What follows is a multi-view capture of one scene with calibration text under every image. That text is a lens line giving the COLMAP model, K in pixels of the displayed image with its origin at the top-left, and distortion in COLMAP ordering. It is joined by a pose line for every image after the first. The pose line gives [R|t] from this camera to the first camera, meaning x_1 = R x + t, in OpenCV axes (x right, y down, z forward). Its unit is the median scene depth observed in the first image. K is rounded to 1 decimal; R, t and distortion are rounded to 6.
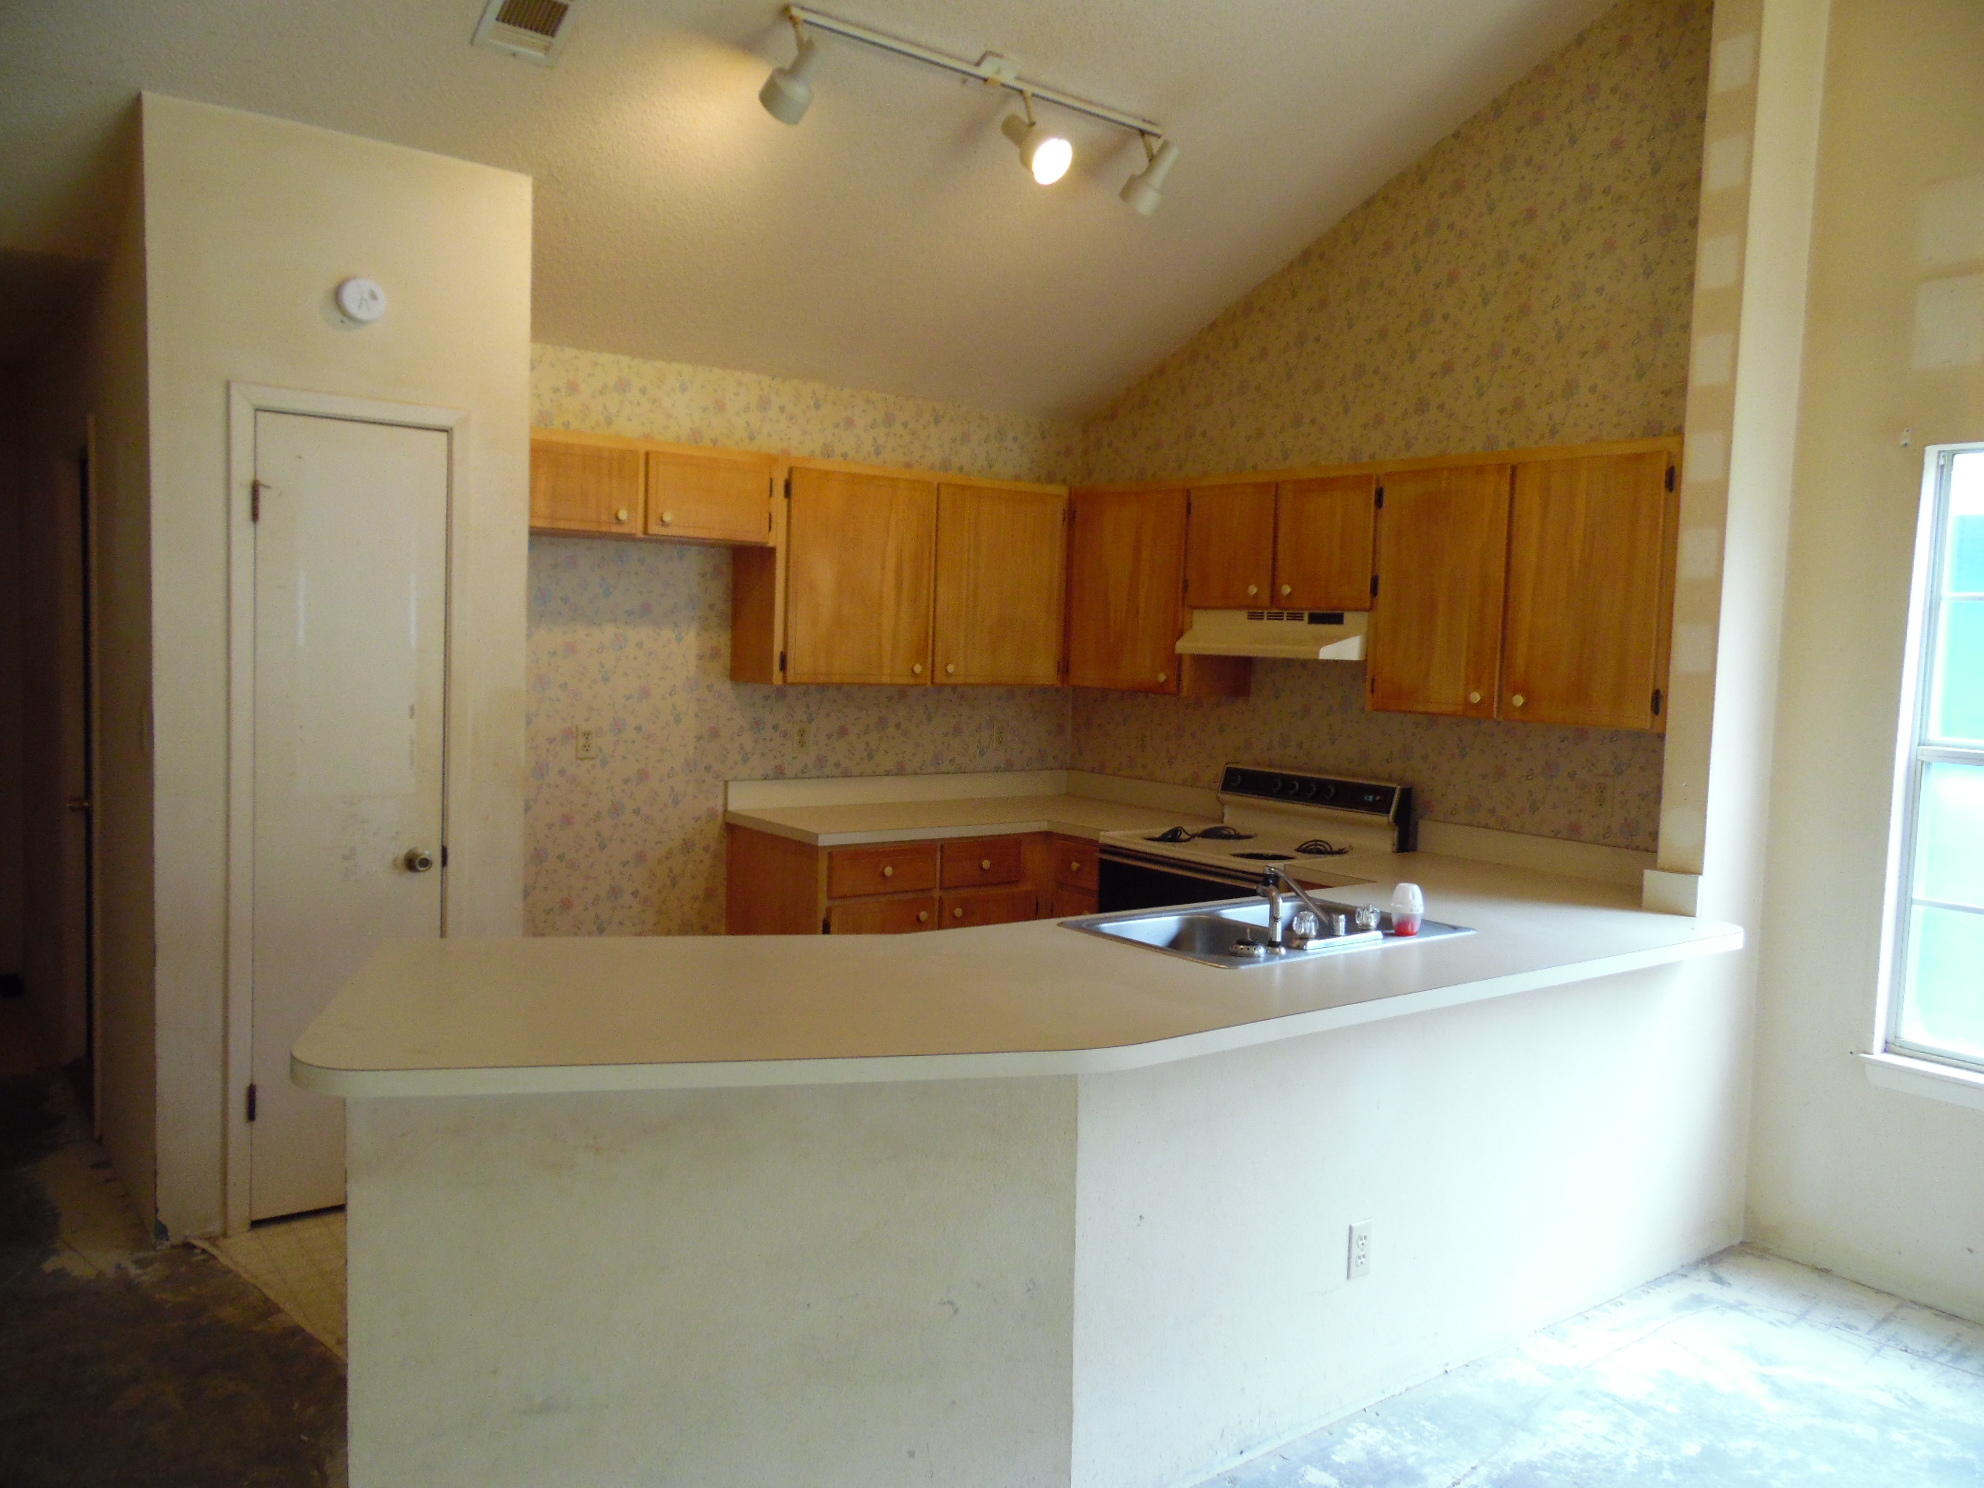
lens RADIAL K [[1492.5, 0, 1001.6], [0, 1492.5, 744.6], [0, 0, 1]] dist [-0.036526, 0.076100]
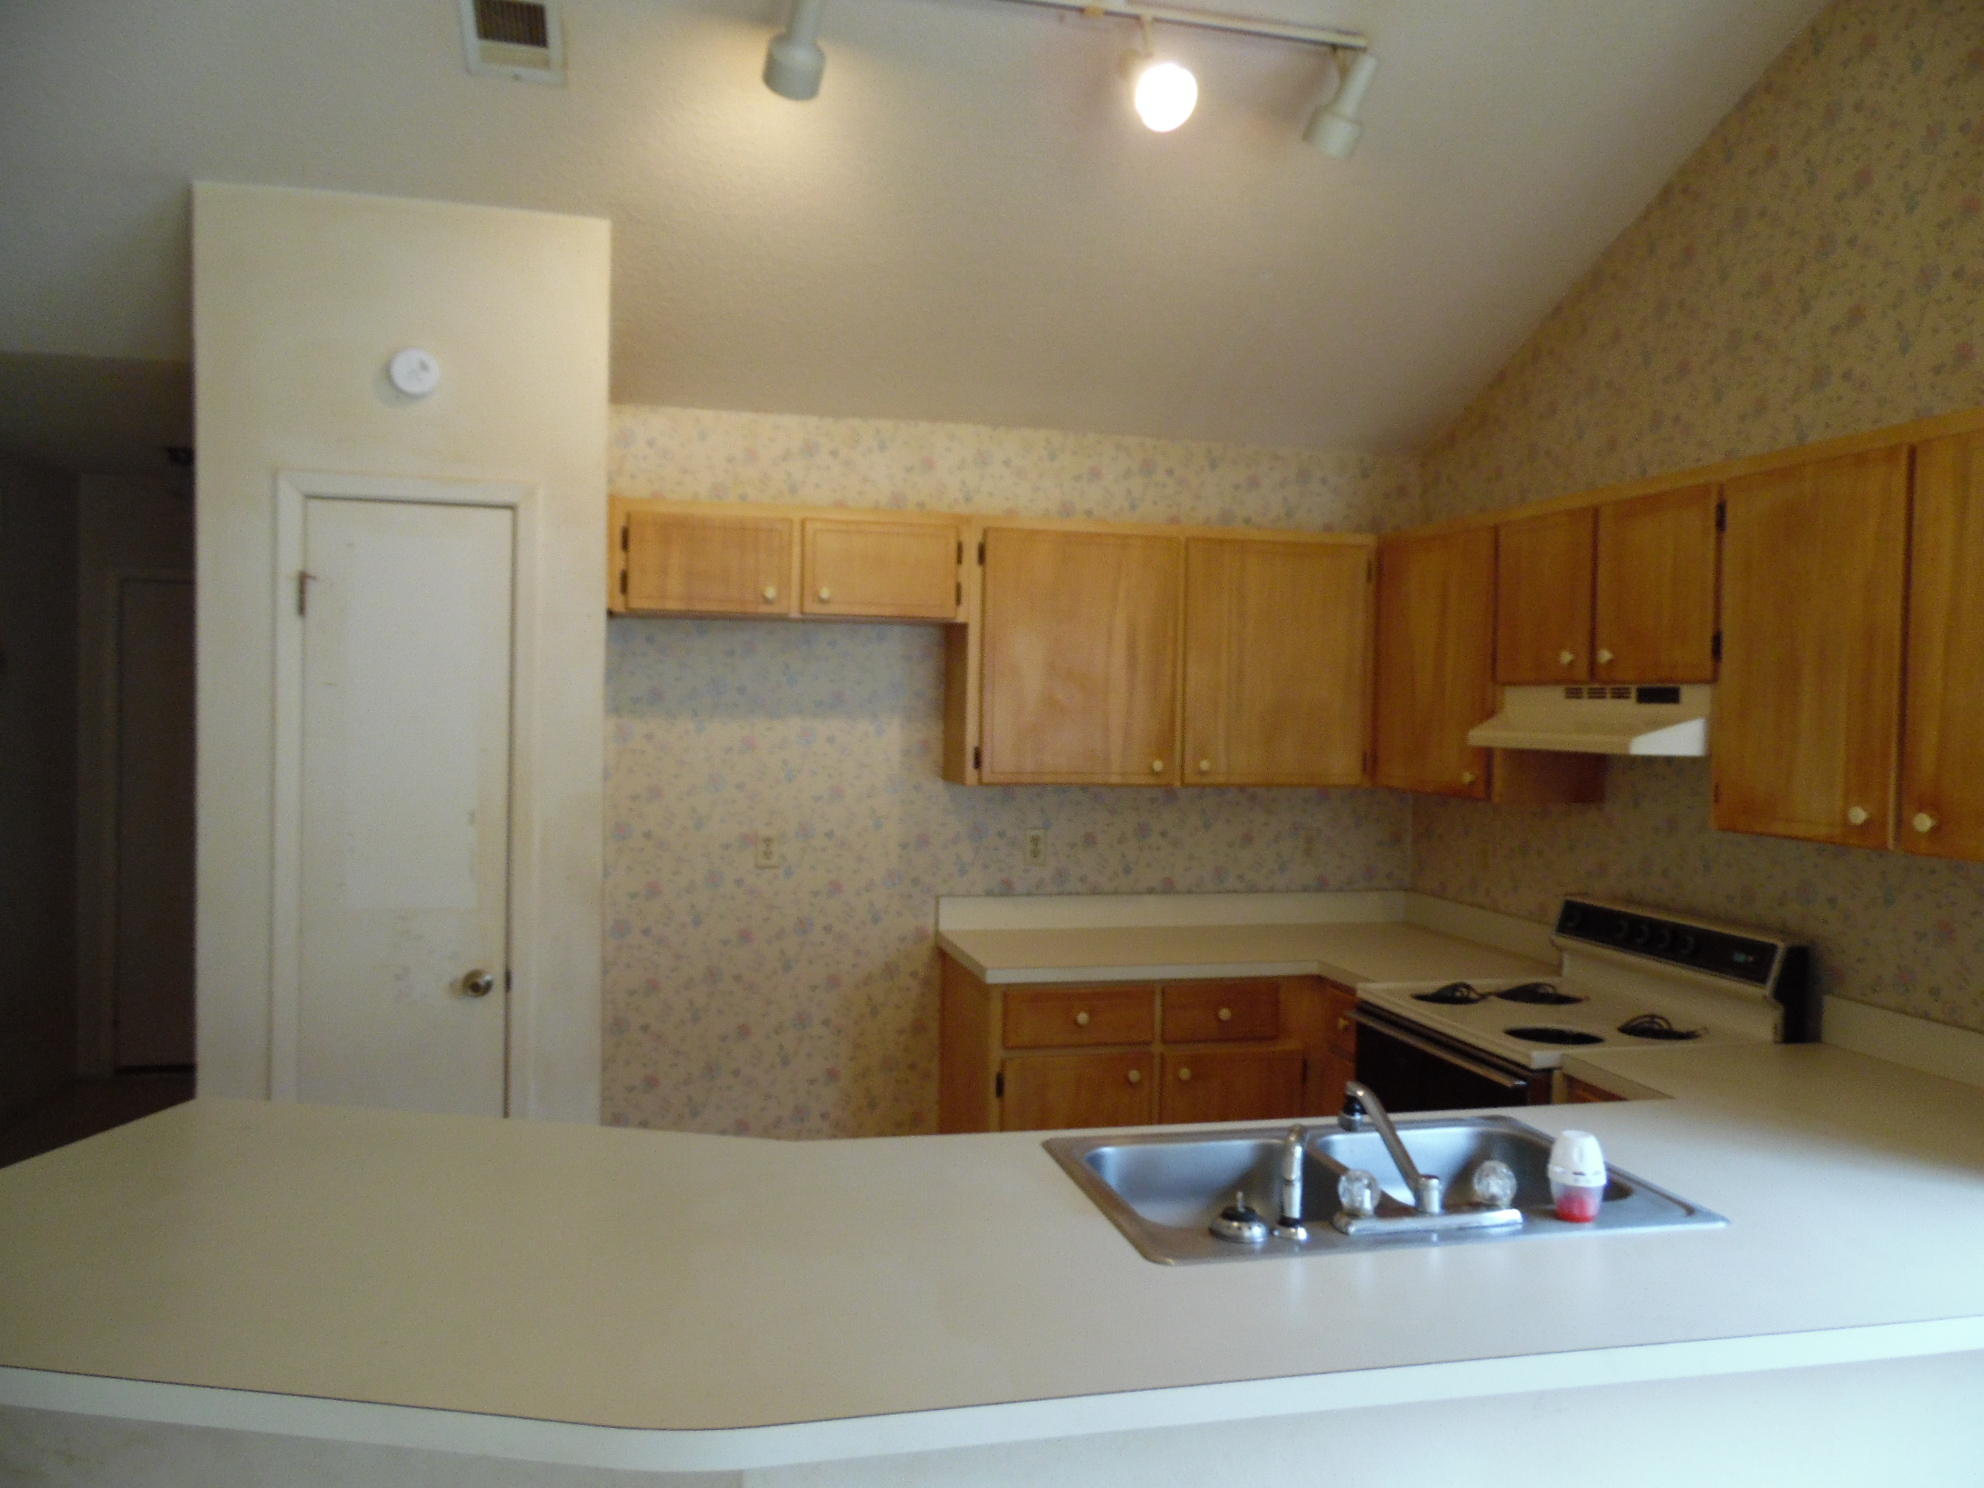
lens RADIAL K [[1492.5, 0, 1001.6], [0, 1492.5, 744.6], [0, 0, 1]] dist [-0.036526, 0.076100]
pose [[0.916464, -0.005662, -0.400077, 0.202177], [-0.016822, 0.998471, -0.052664, -0.019040], [0.399763, 0.054995, 0.914967, 0.232746]]
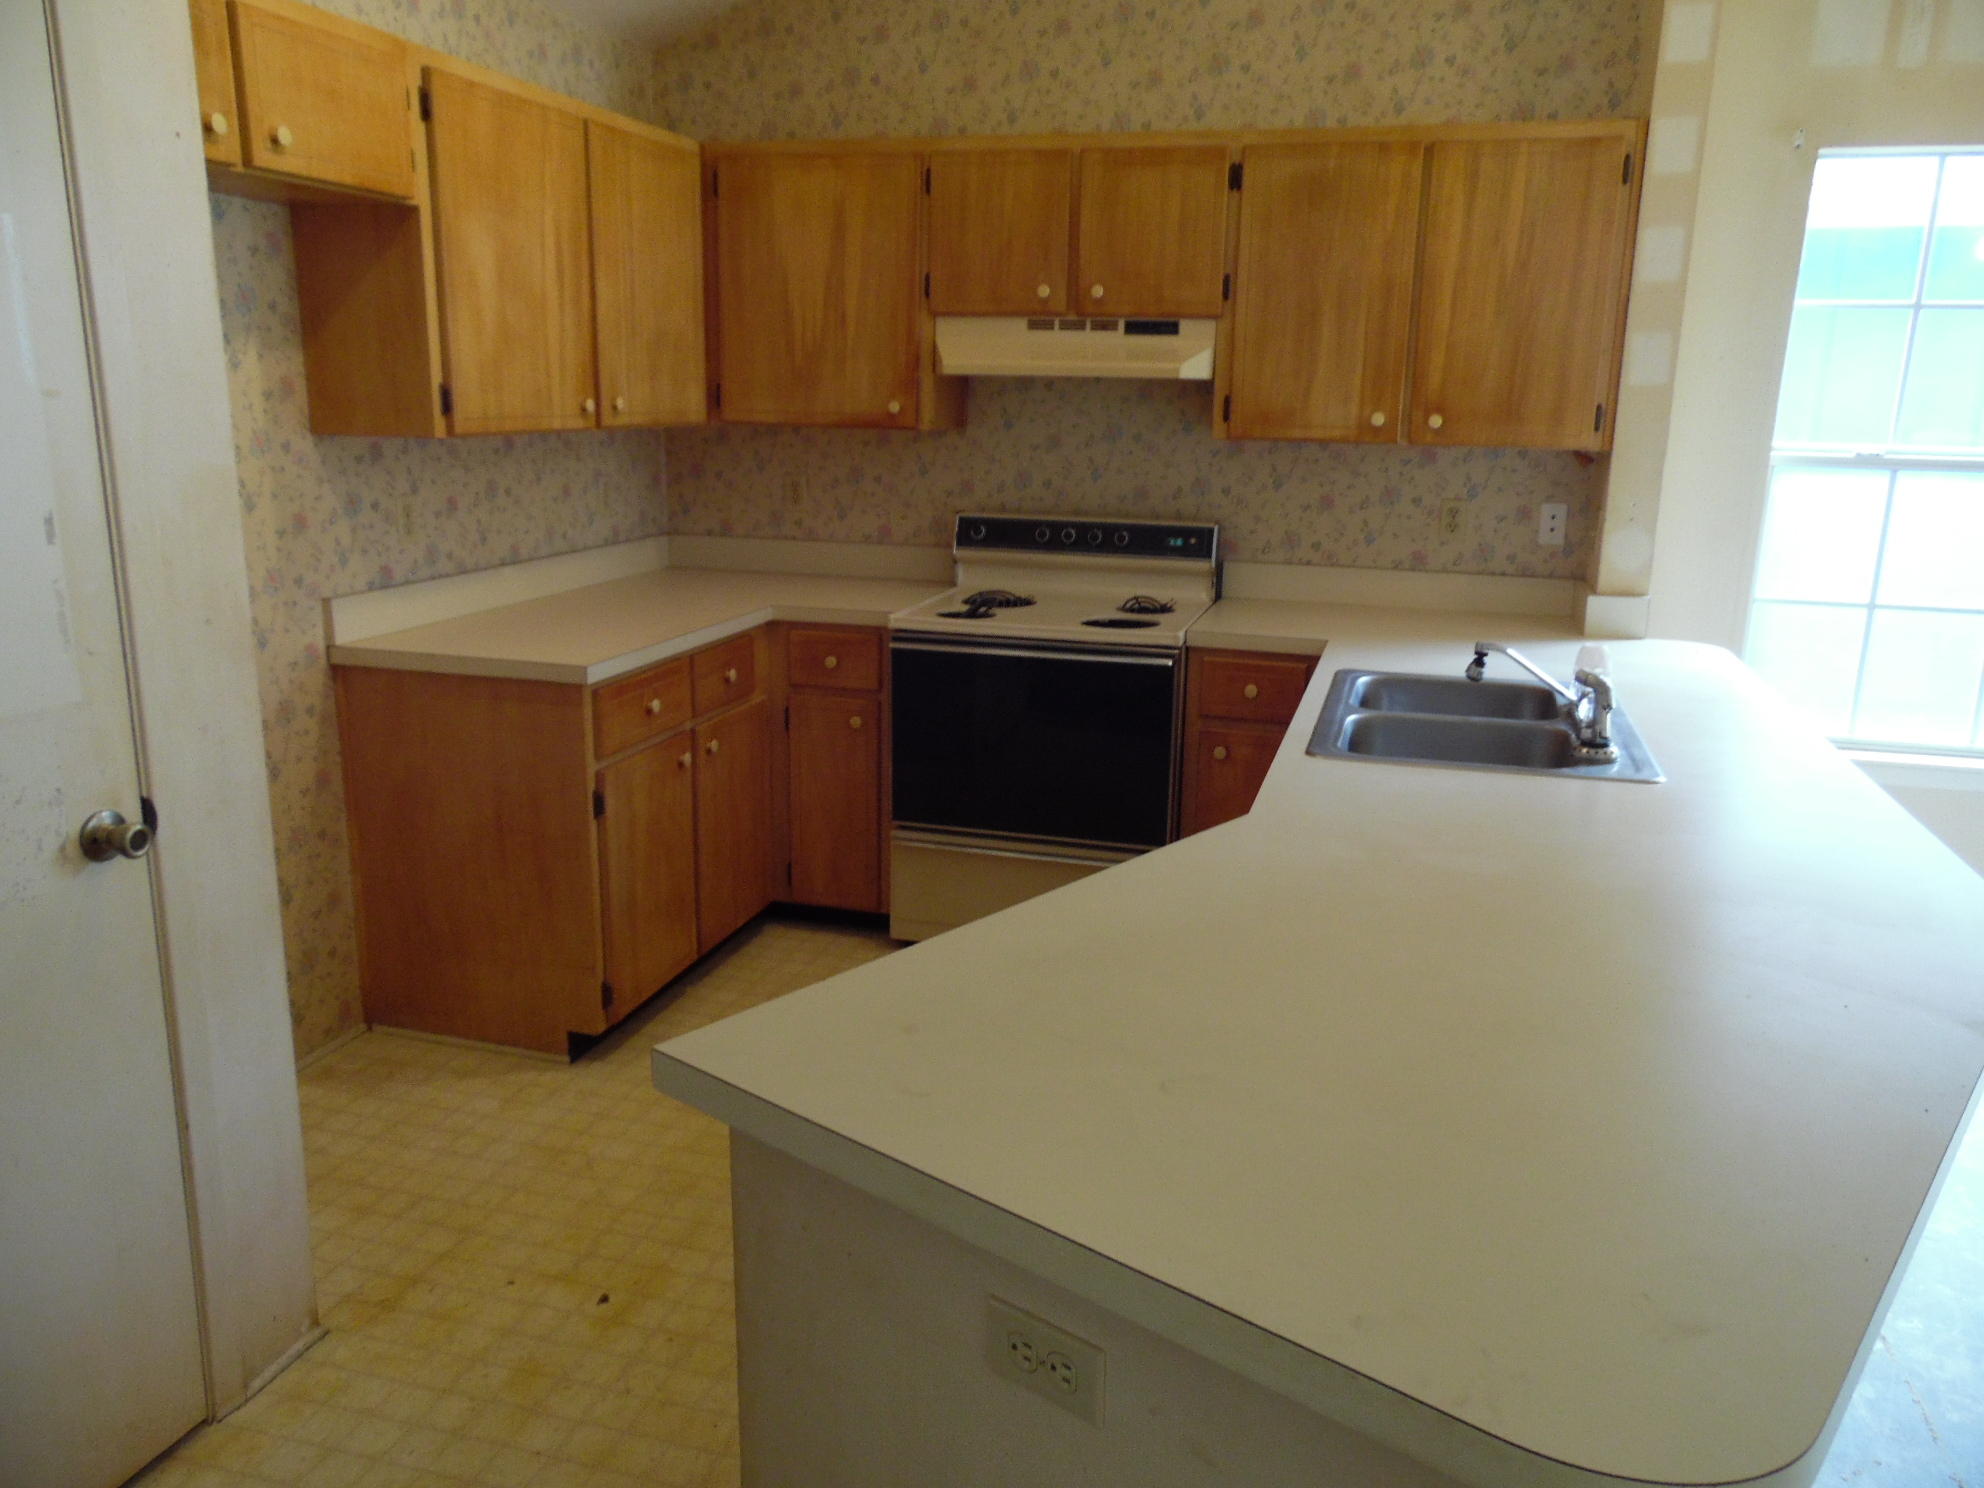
lens RADIAL K [[1492.5, 0, 1001.6], [0, 1492.5, 744.6], [0, 0, 1]] dist [-0.036526, 0.076100]
pose [[0.800349, -0.160946, 0.577527, -0.341327], [0.052556, 0.978419, 0.199834, -0.026373], [-0.597226, -0.129585, 0.791536, 0.347407]]
